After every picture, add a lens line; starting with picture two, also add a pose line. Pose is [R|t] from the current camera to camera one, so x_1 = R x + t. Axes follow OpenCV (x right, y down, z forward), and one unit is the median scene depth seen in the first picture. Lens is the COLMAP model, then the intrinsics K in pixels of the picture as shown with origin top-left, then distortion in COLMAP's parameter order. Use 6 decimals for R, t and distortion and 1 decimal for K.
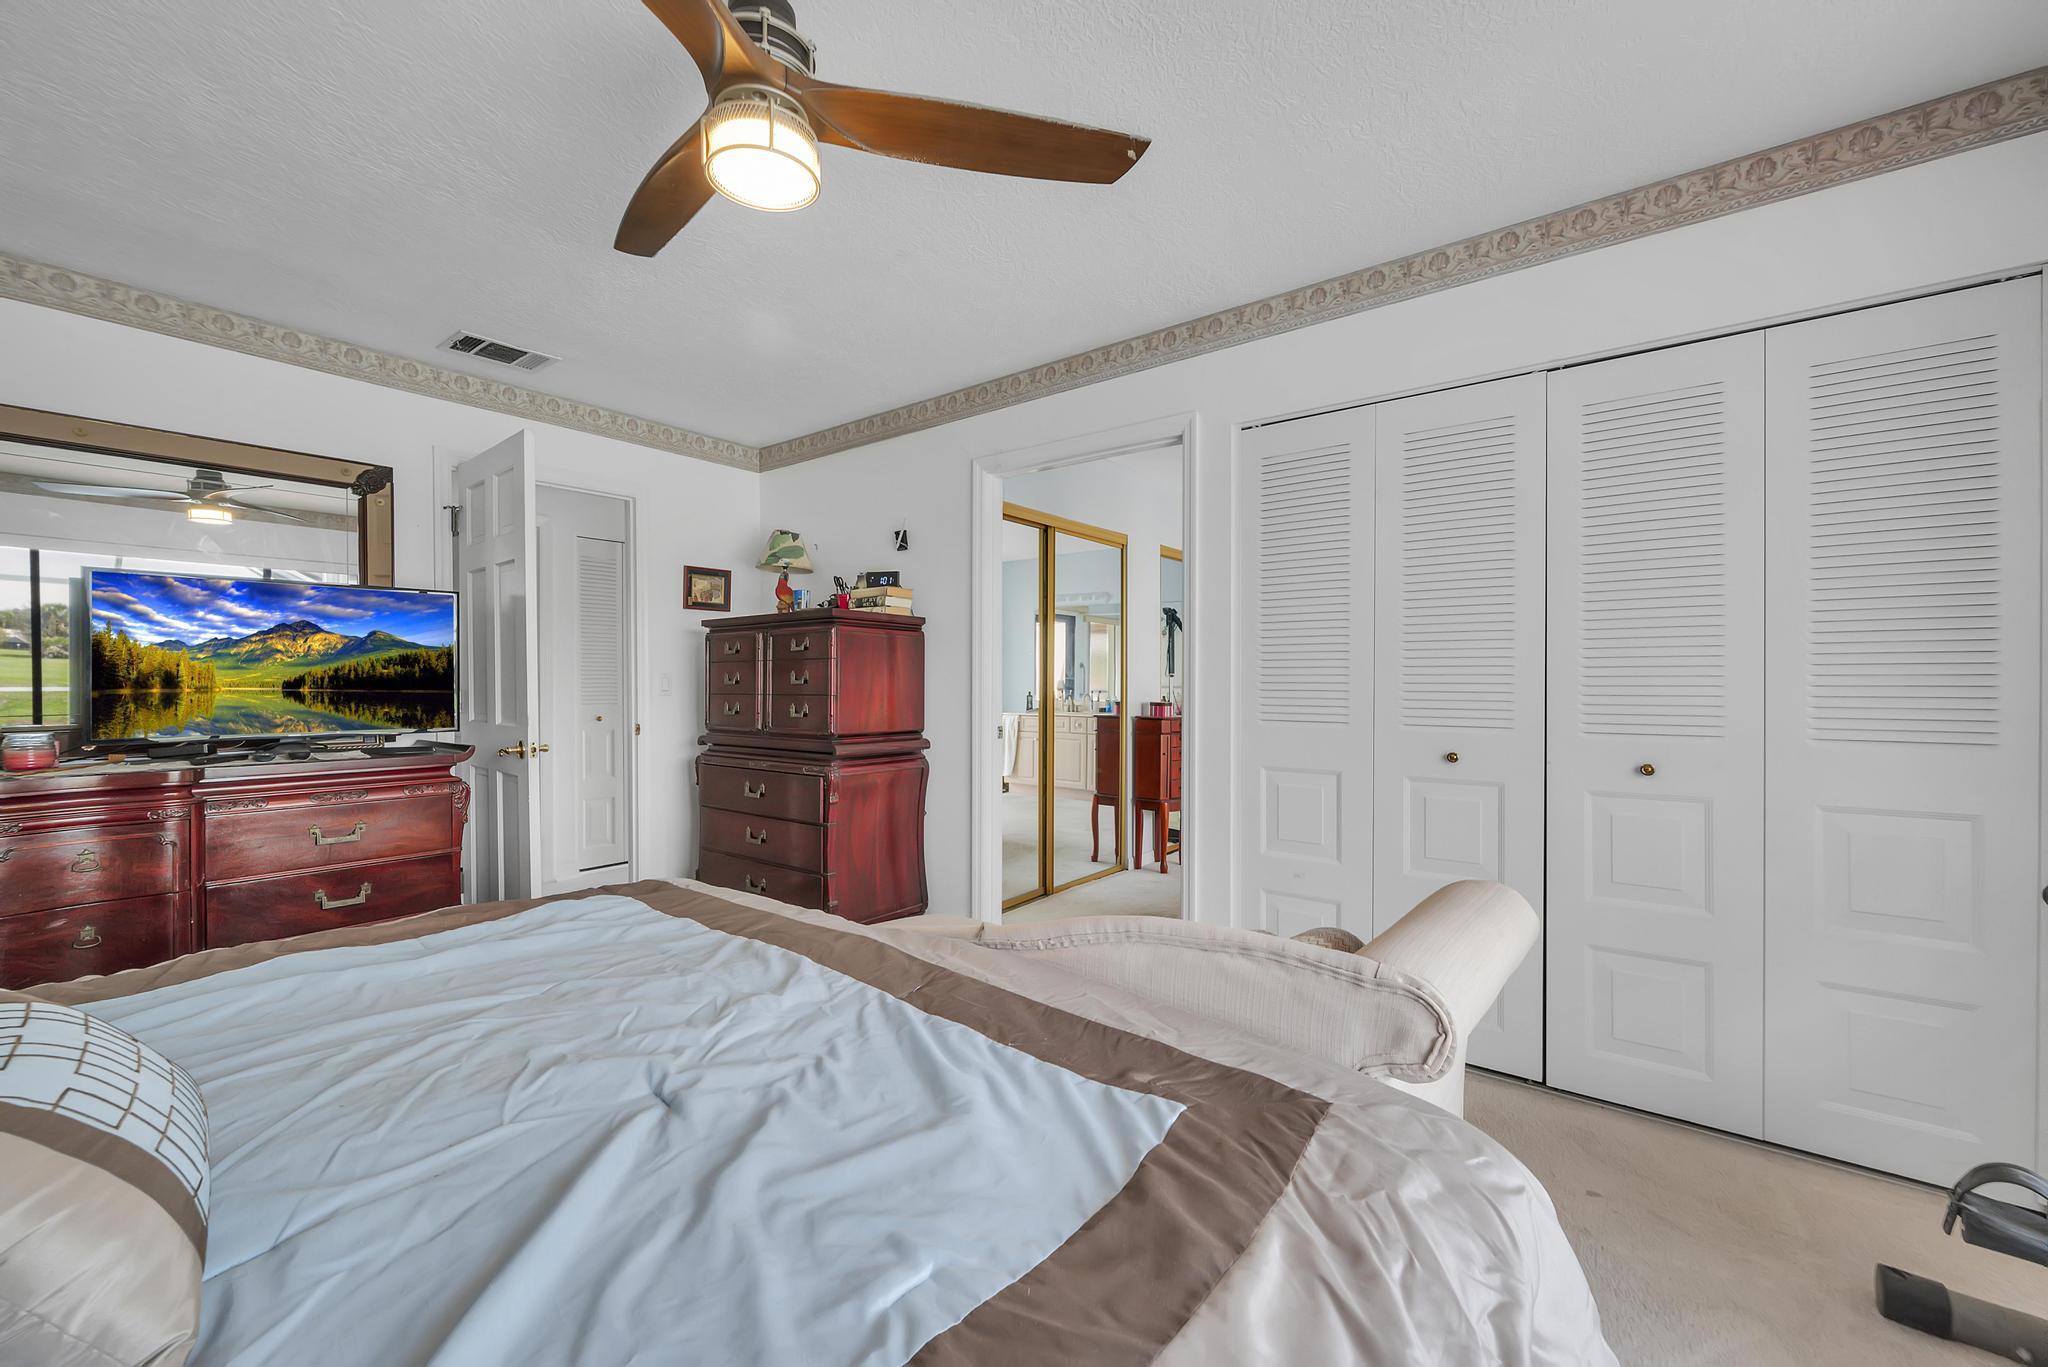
lens RADIAL K [[813.3, 0, 1022.5], [0, 813.3, 681.6], [0, 0, 1]] dist [-0.006088, 0.000194]
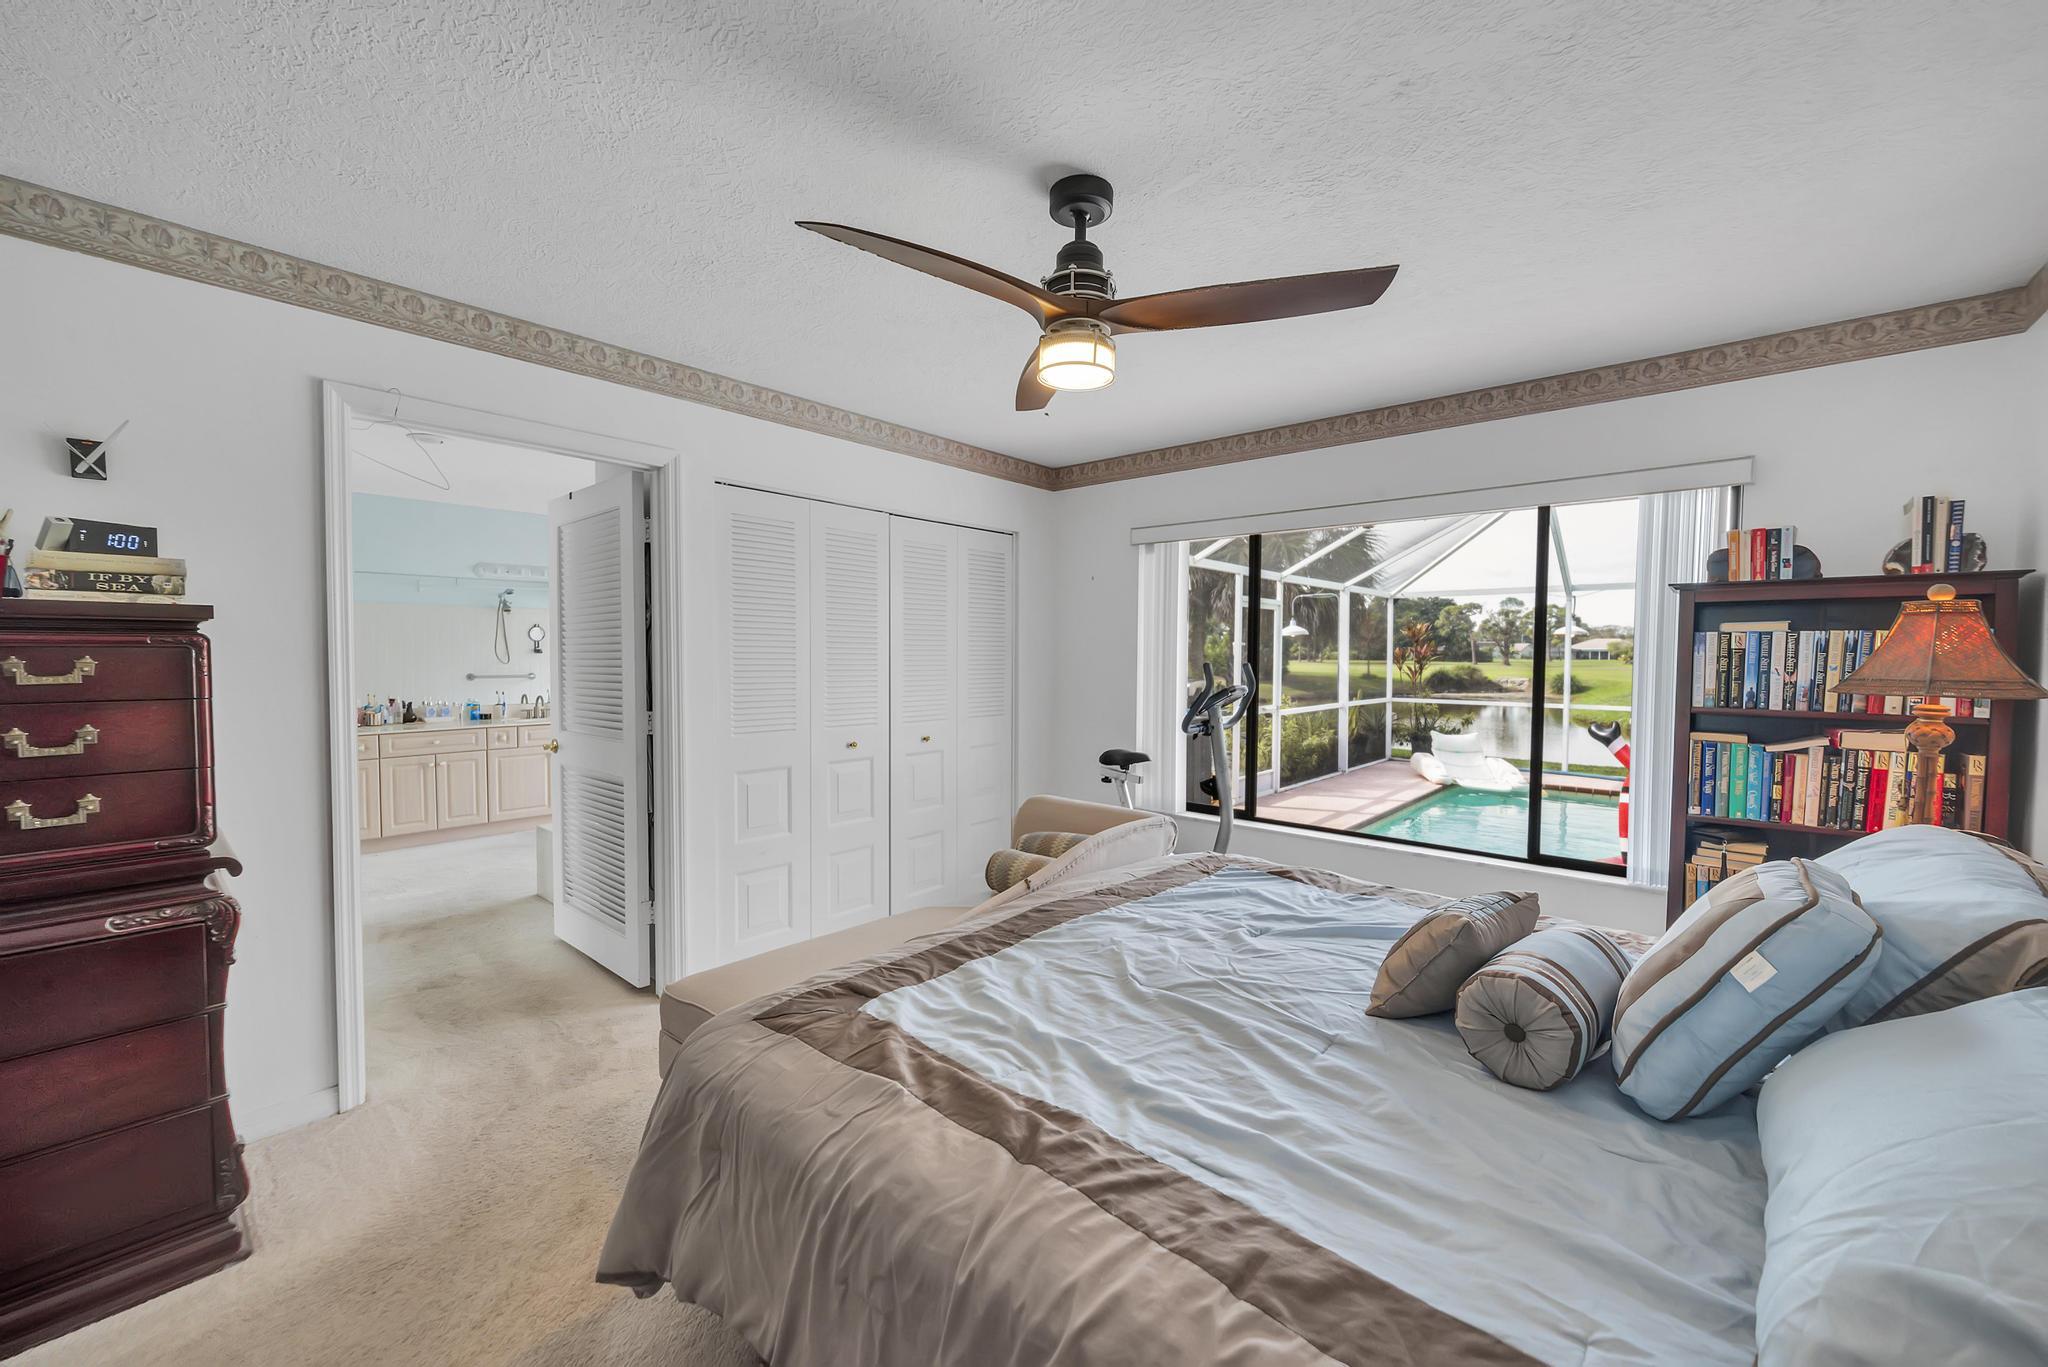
lens RADIAL K [[813.3, 0, 1025.0], [0, 813.3, 678.8], [0, 0, 1]] dist [-0.006088, 0.000194]
pose [[0.053422, -0.029277, 0.998143, -0.923751], [-0.006957, 0.999535, 0.029690, -0.076453], [-0.998548, -0.008530, 0.053193, 0.537334]]
